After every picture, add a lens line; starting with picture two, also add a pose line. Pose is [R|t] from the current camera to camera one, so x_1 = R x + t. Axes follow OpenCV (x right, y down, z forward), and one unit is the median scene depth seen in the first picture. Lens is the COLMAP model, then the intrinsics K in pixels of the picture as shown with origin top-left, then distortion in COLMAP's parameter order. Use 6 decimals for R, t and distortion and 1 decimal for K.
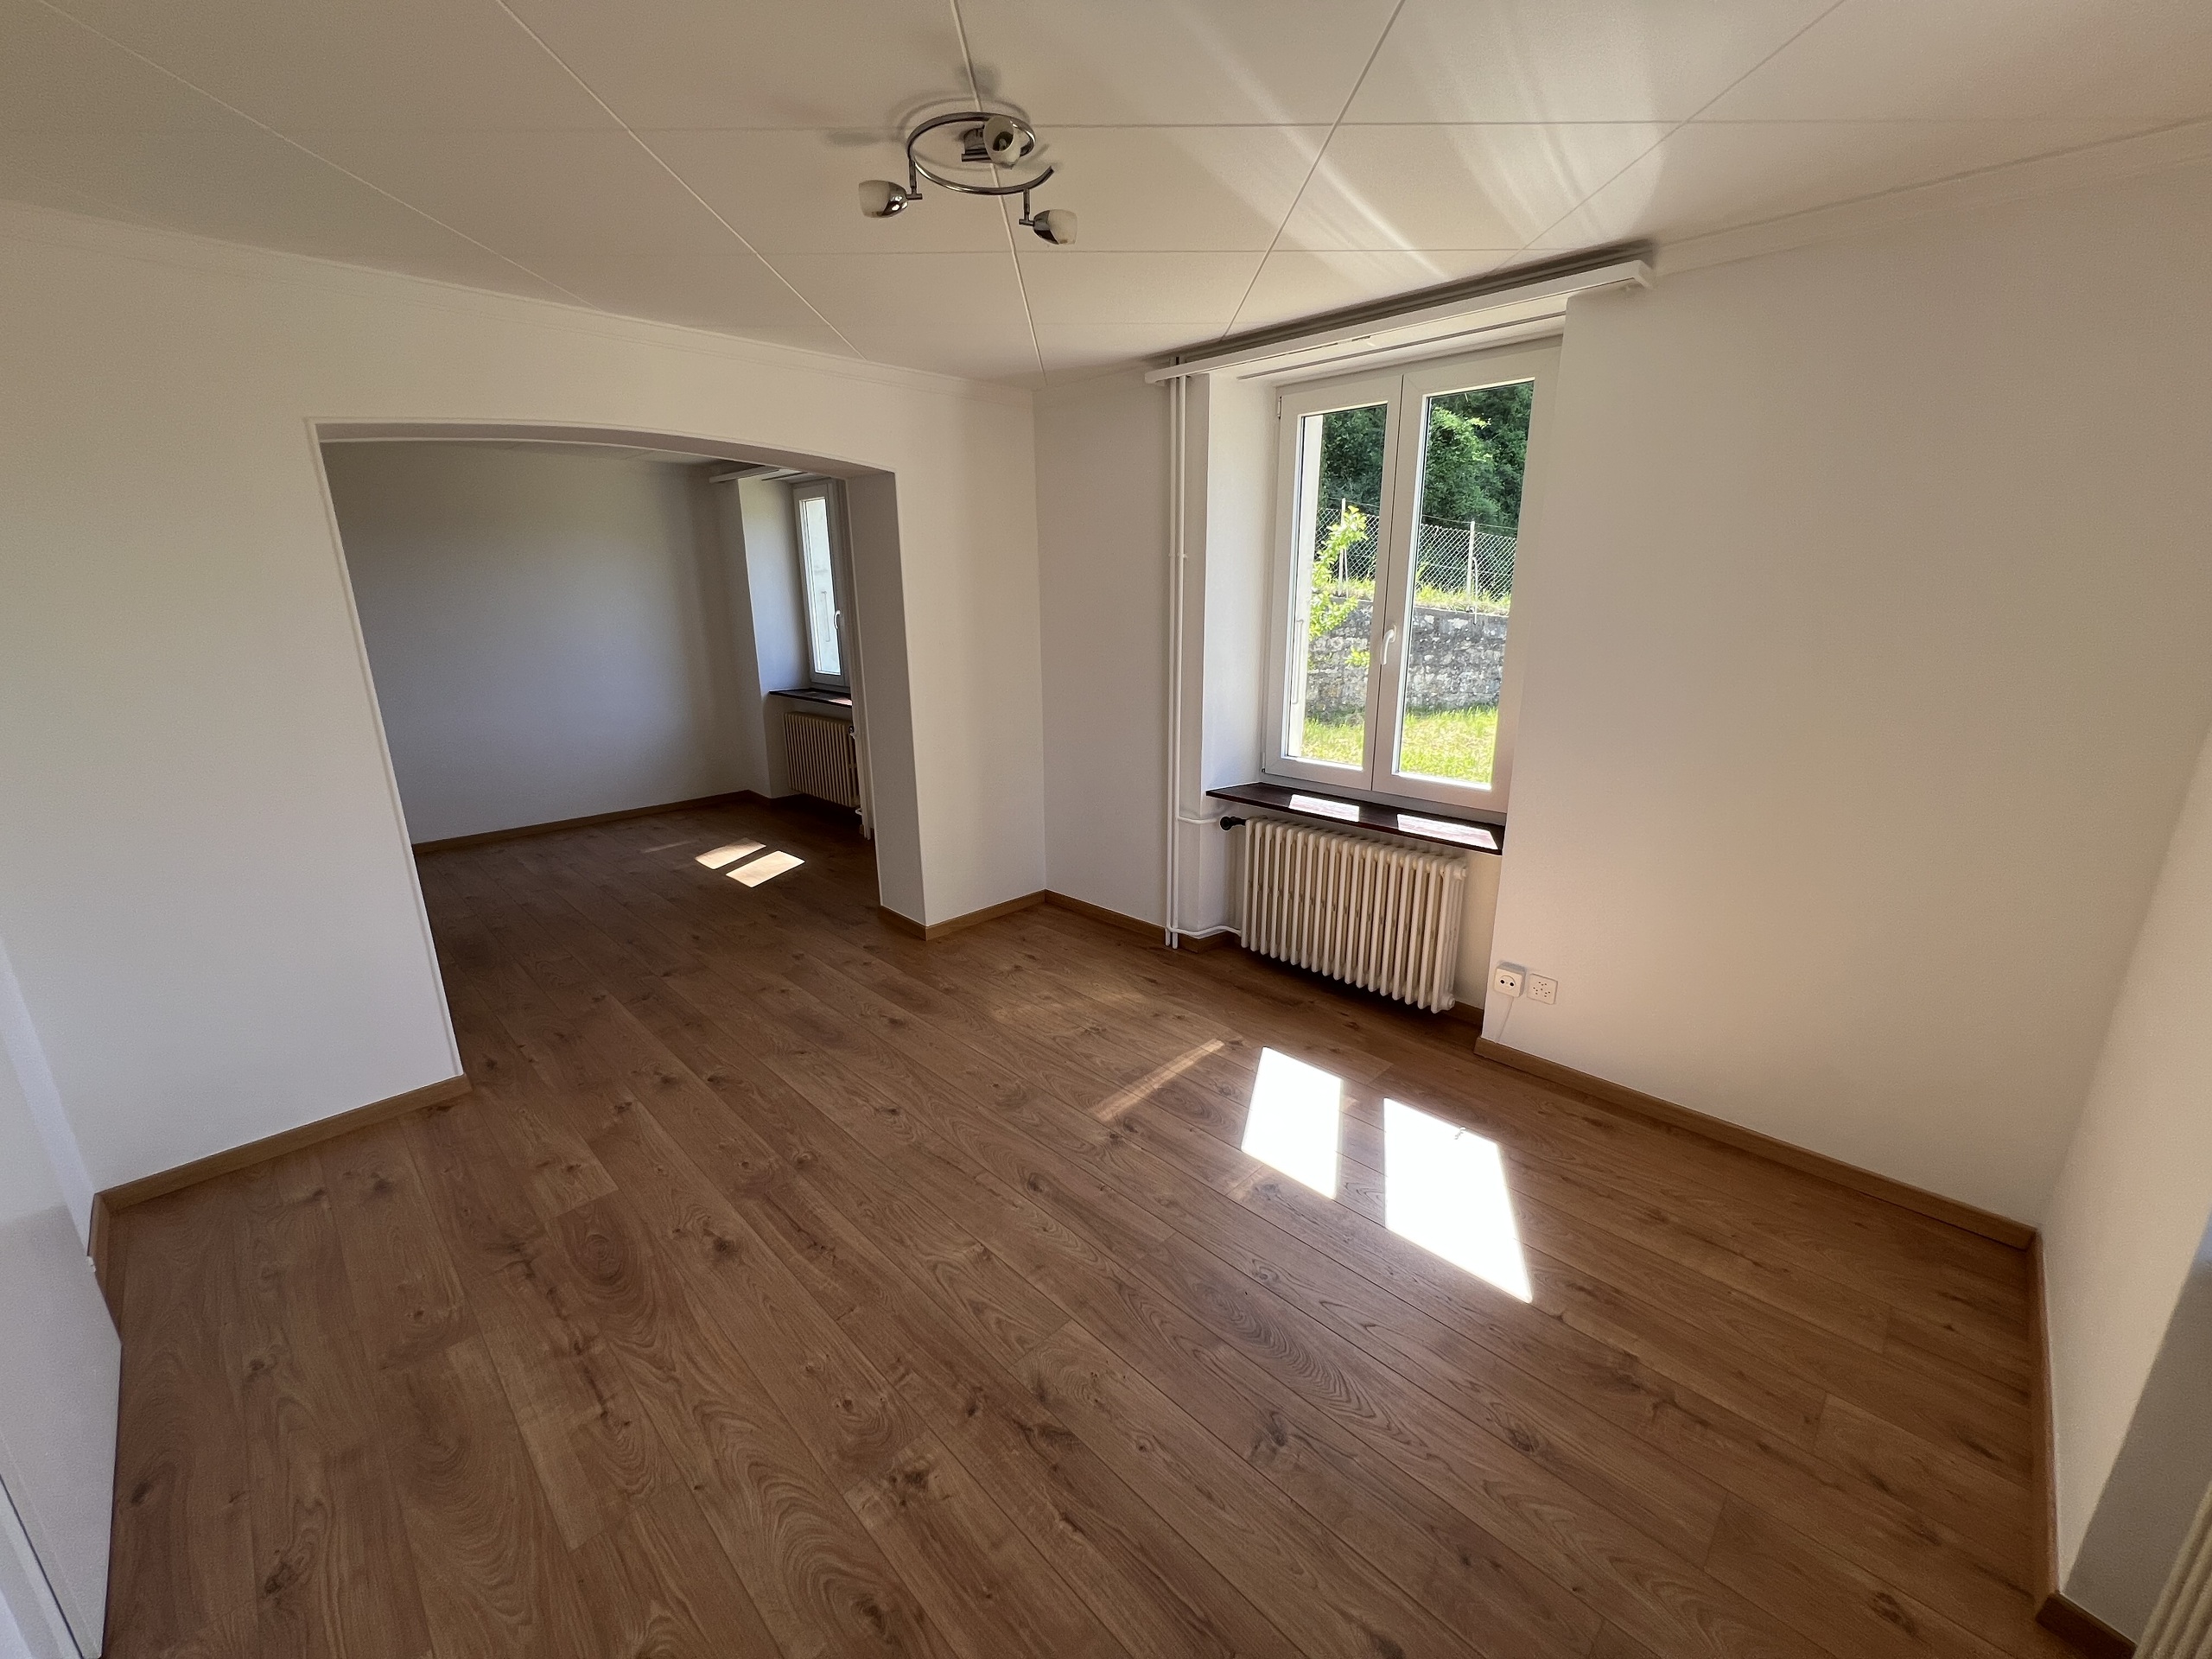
lens RADIAL K [[879.0, 0, 1106.0], [0, 879.0, 829.5], [0, 0, 1]] dist [-0.000467, -0.000003]
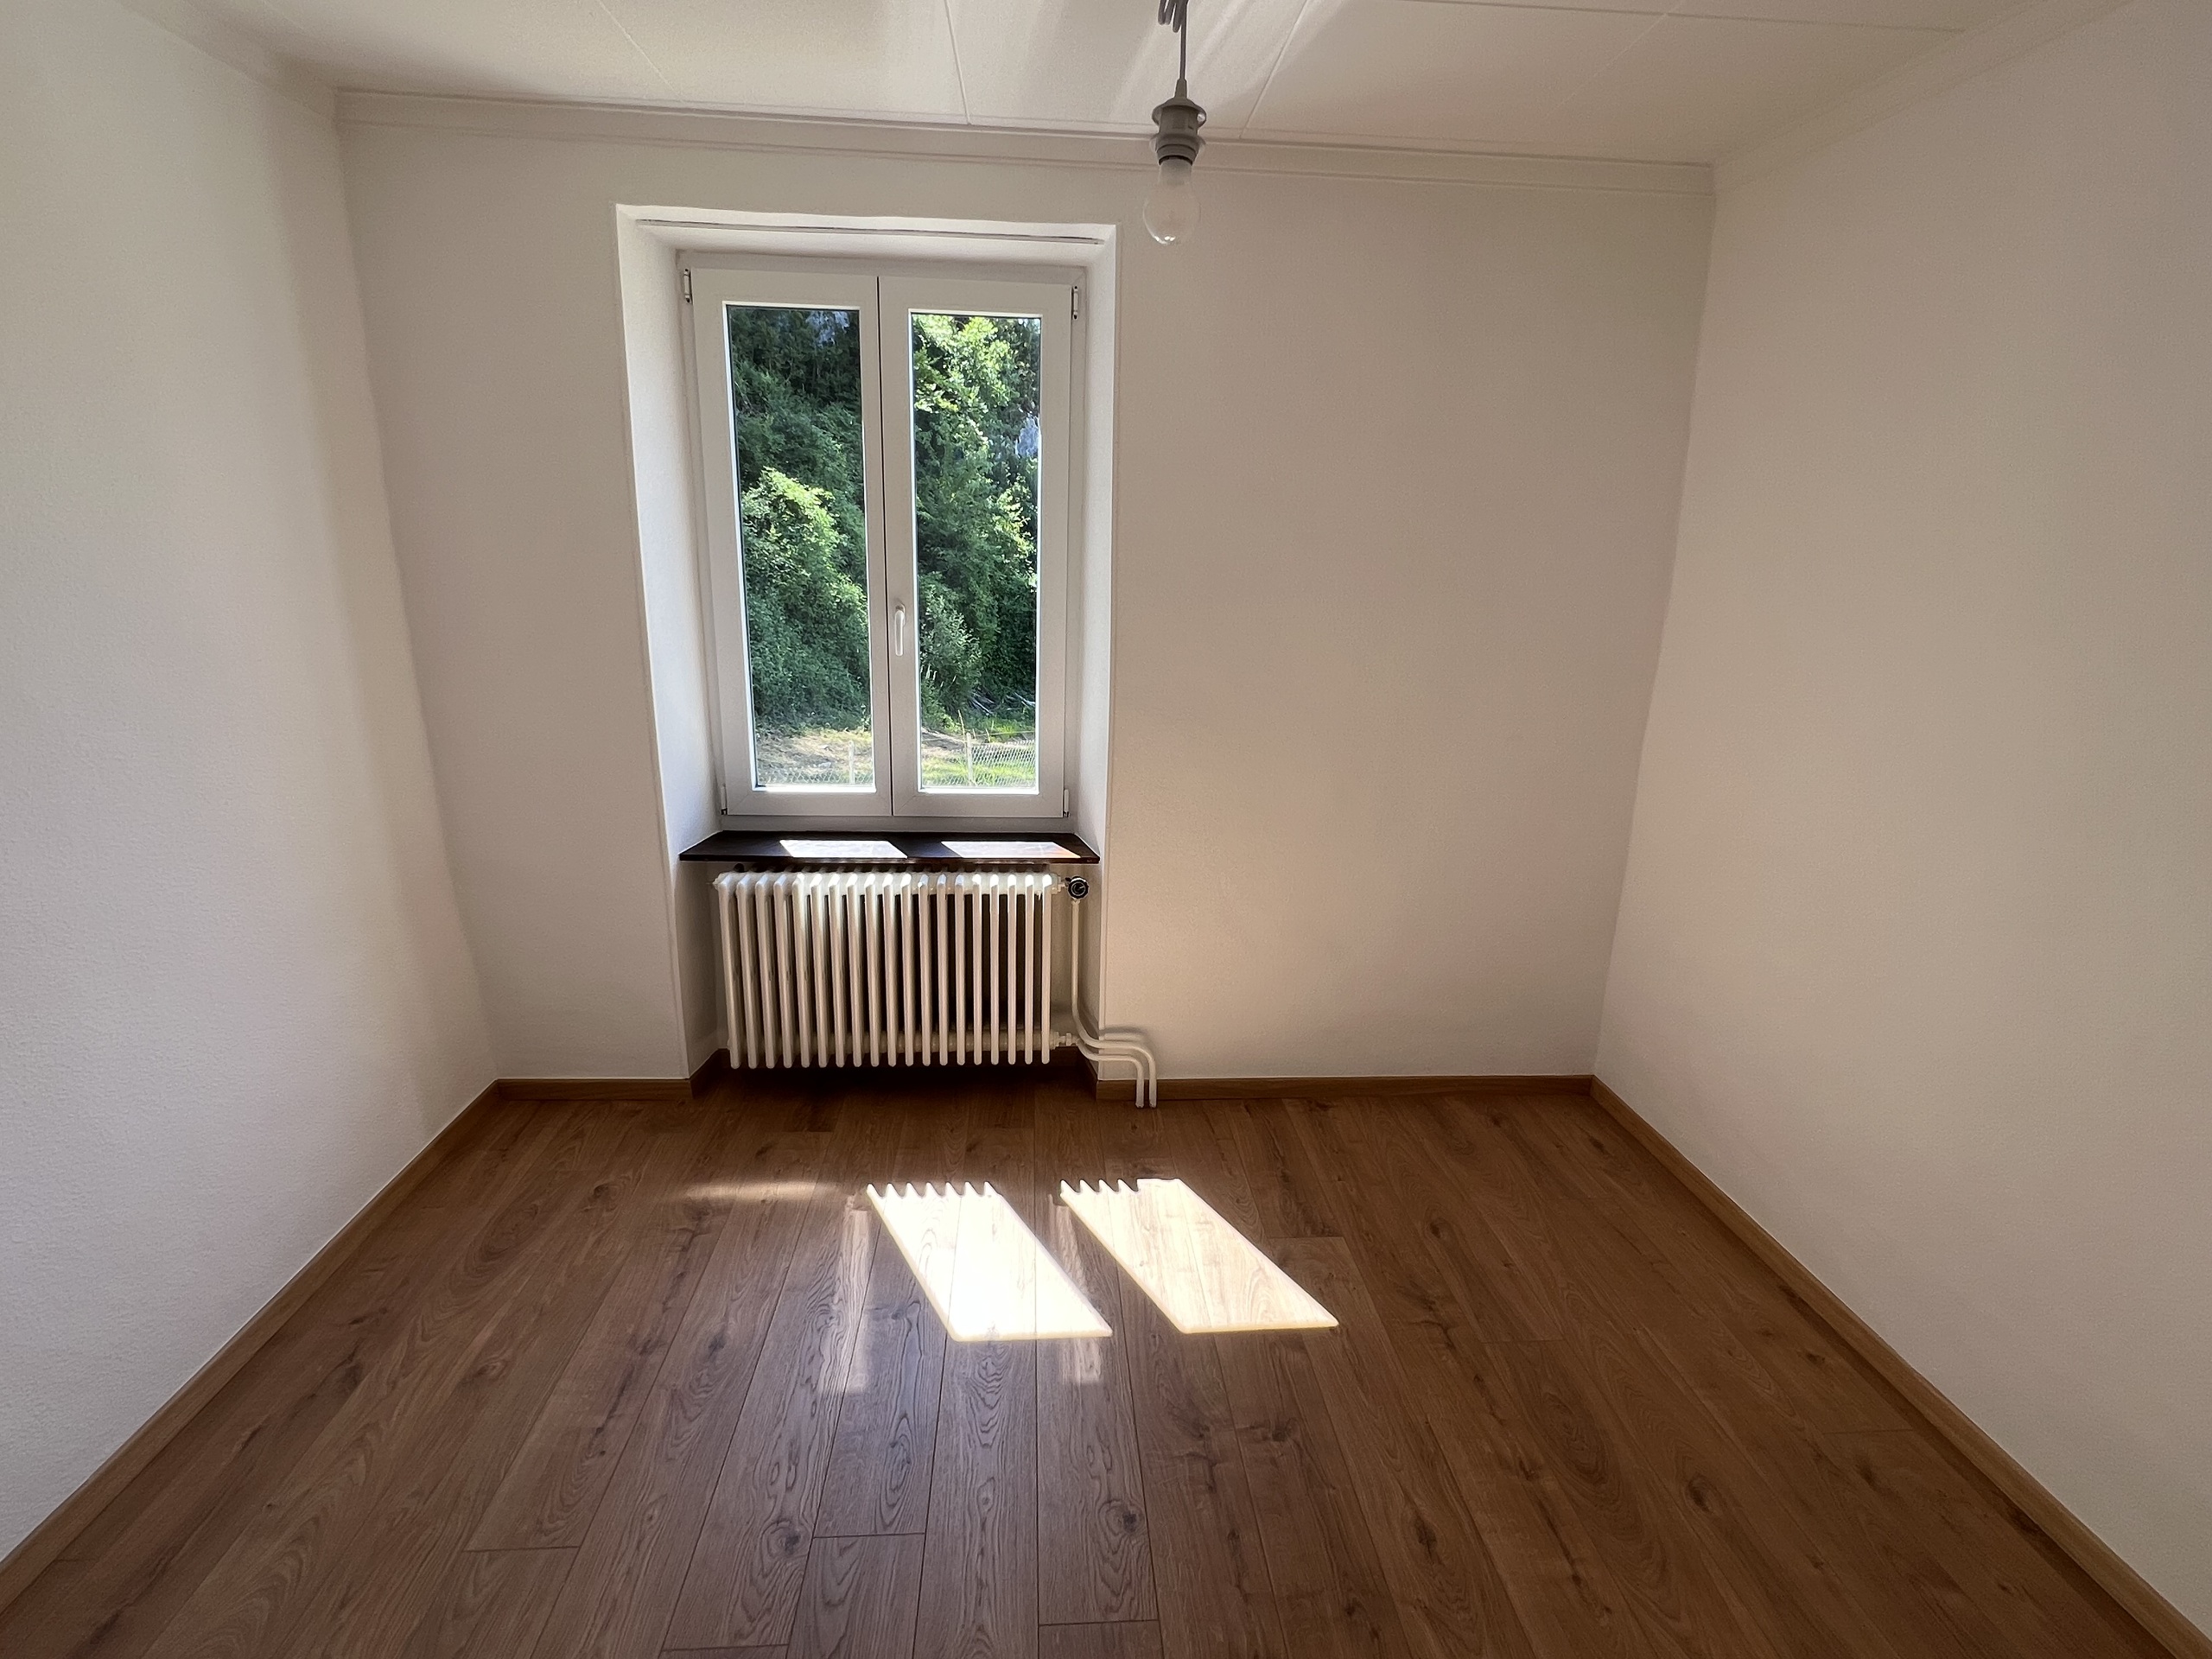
lens RADIAL K [[1066.3, 0, 1106.0], [0, 1066.3, 829.5], [0, 0, 1]] dist [-0.002916, -0.000944]
pose [[0.645196, -0.174277, 0.743875, -0.303698], [0.170339, 0.981942, 0.082309, -0.085866], [-0.744786, 0.073605, 0.663231, 0.265963]]
